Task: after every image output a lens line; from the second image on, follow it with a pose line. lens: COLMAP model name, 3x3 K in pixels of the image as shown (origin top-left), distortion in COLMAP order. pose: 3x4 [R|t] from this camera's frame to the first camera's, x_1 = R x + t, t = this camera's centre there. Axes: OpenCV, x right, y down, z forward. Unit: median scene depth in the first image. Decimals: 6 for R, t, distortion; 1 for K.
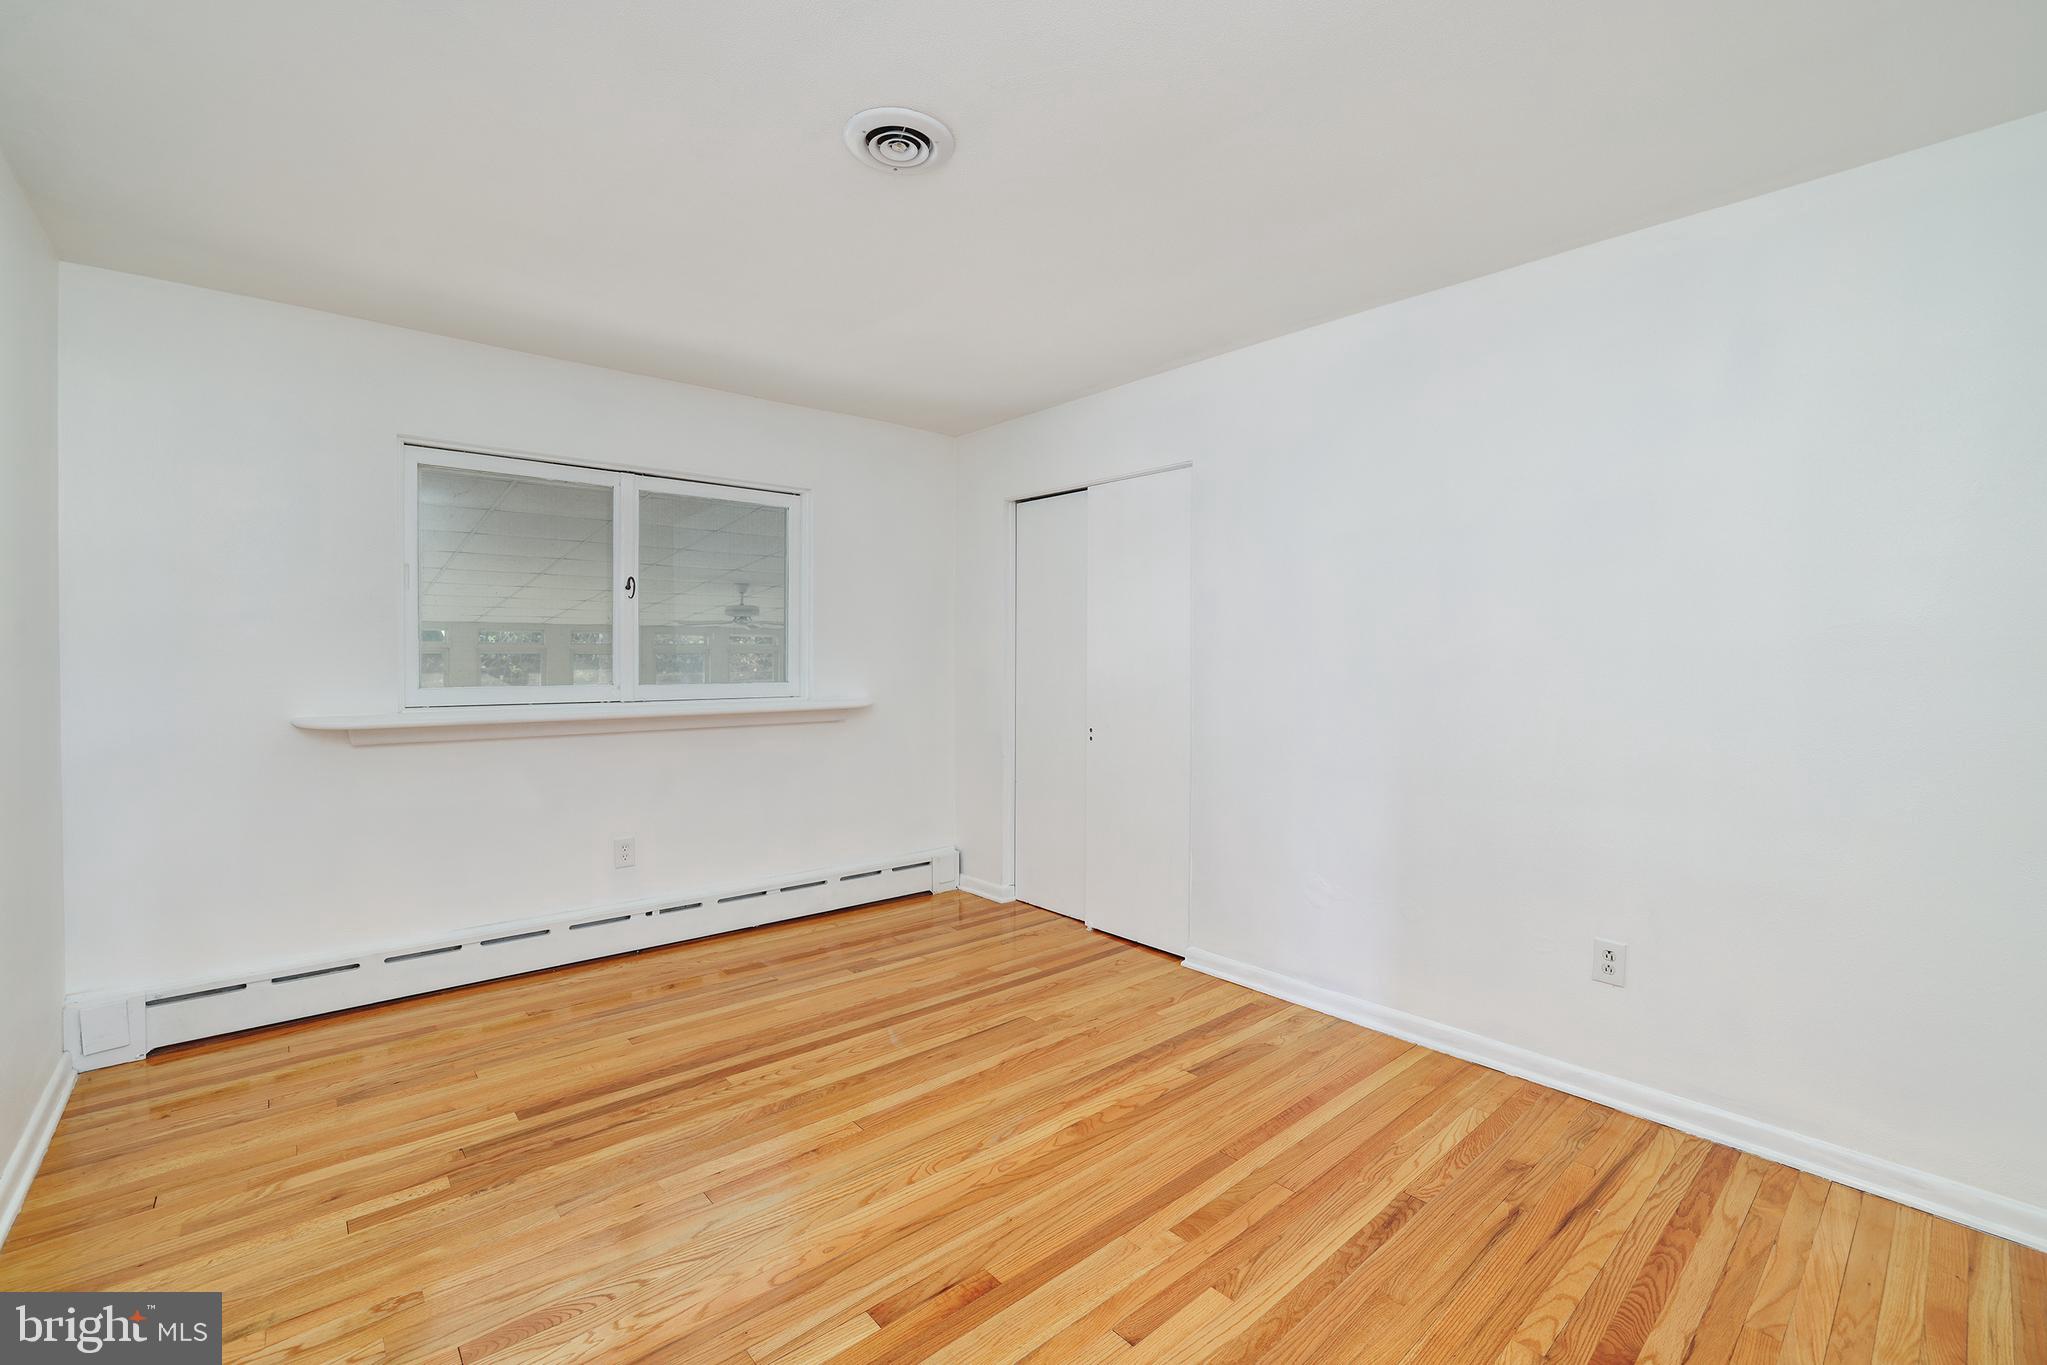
lens RADIAL K [[865.1, 0, 1027.1], [0, 865.1, 681.7], [0, 0, 1]] dist [-0.019833, 0.002931]
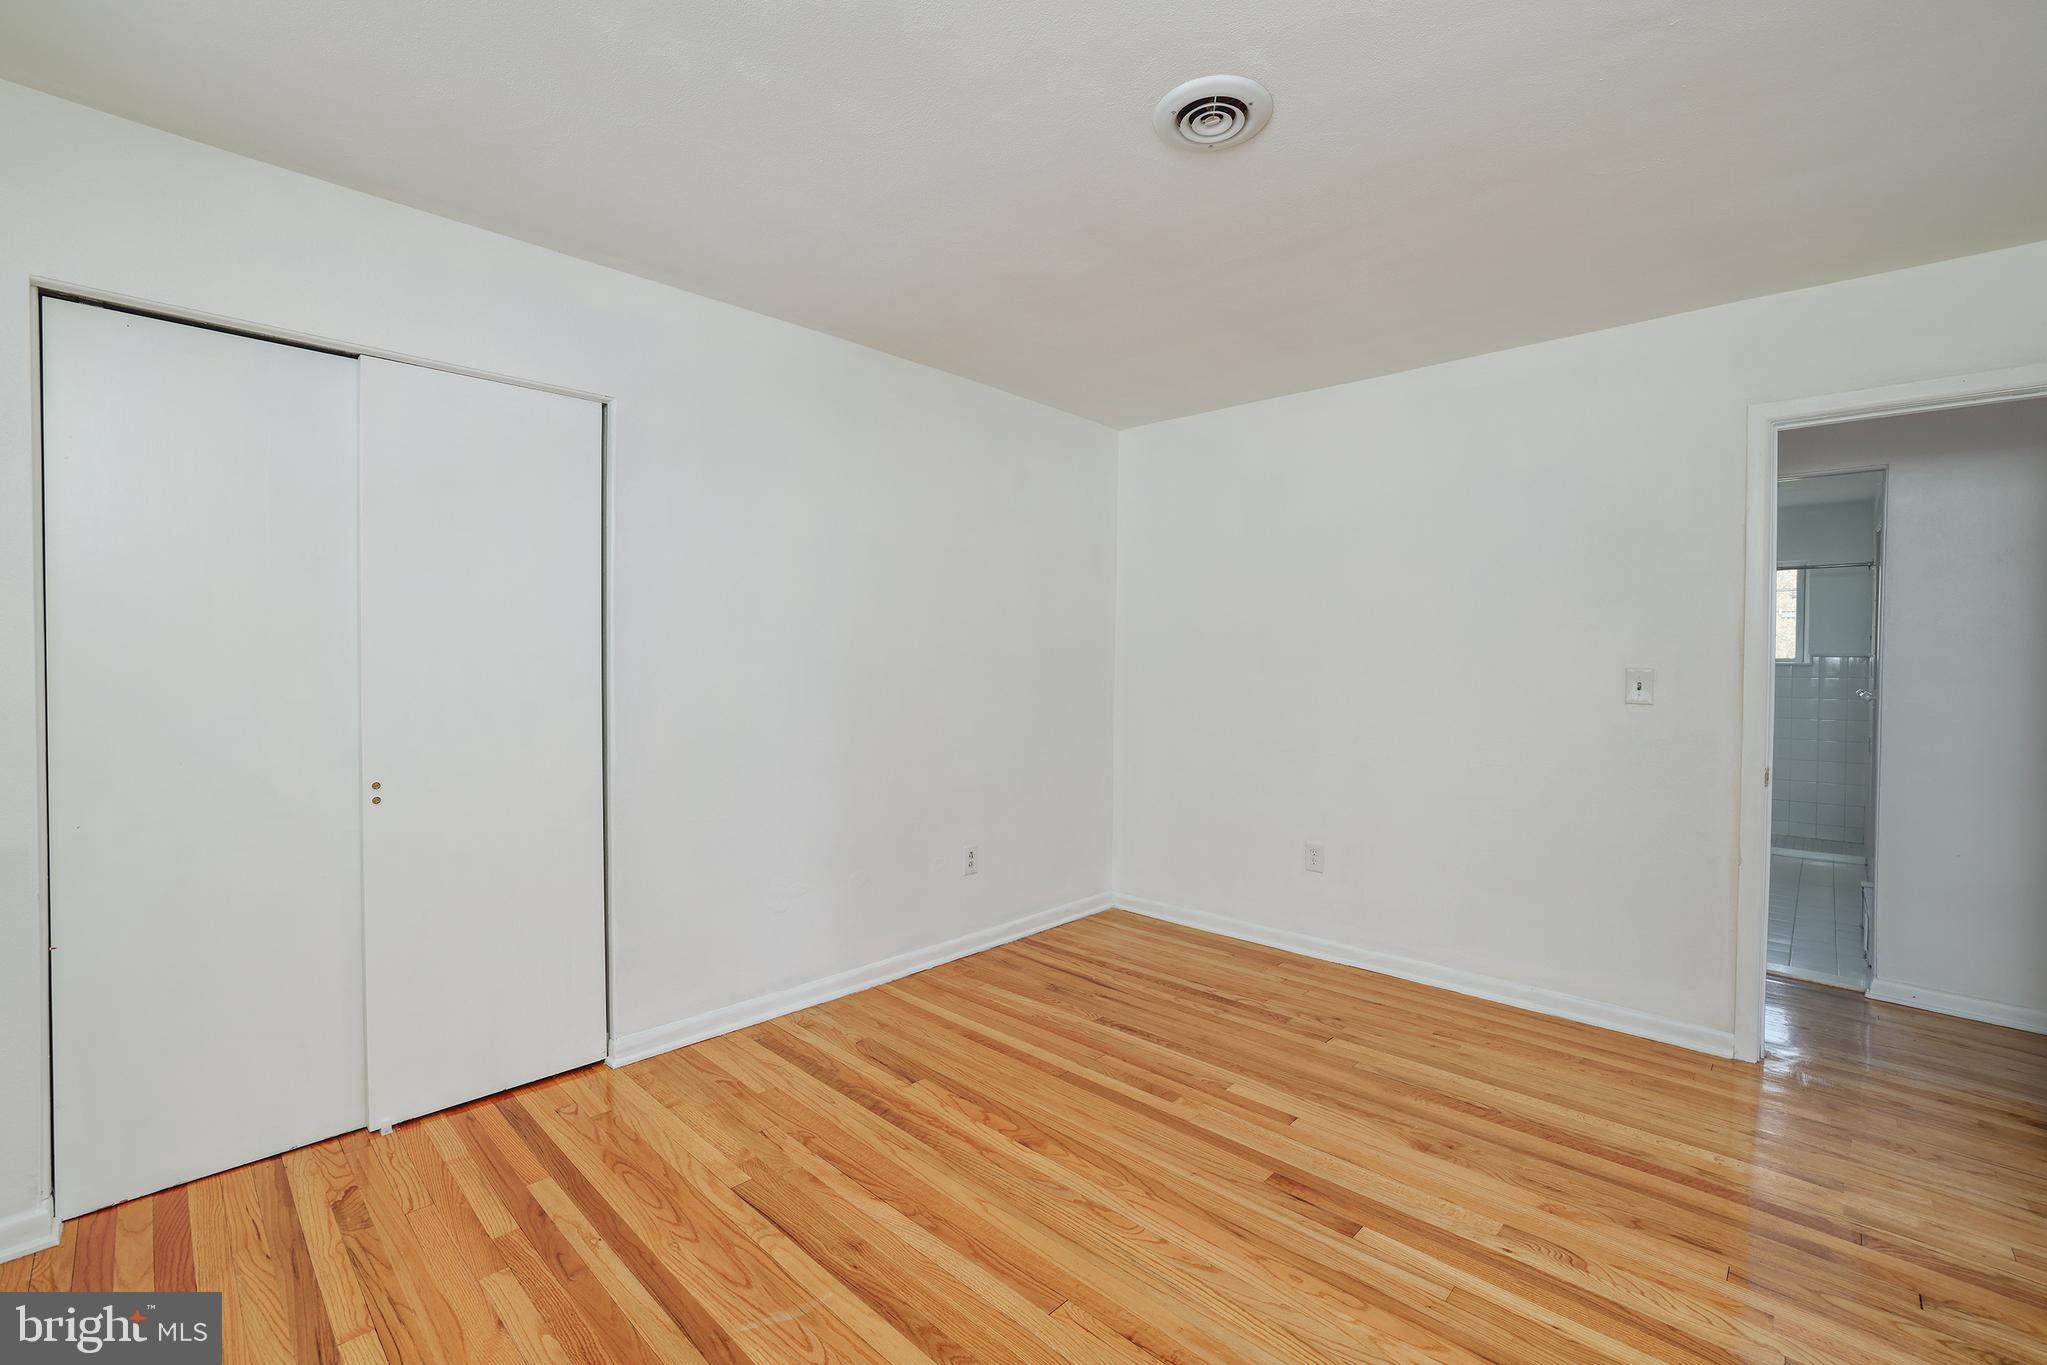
lens RADIAL K [[865.1, 0, 1024.4], [0, 865.1, 682.8], [0, 0, 1]] dist [-0.019833, 0.002931]
pose [[-0.083499, -0.028059, 0.996113, -0.812847], [0.017955, 0.999399, 0.029657, -0.031838], [-0.996346, 0.020362, -0.082945, 0.970635]]
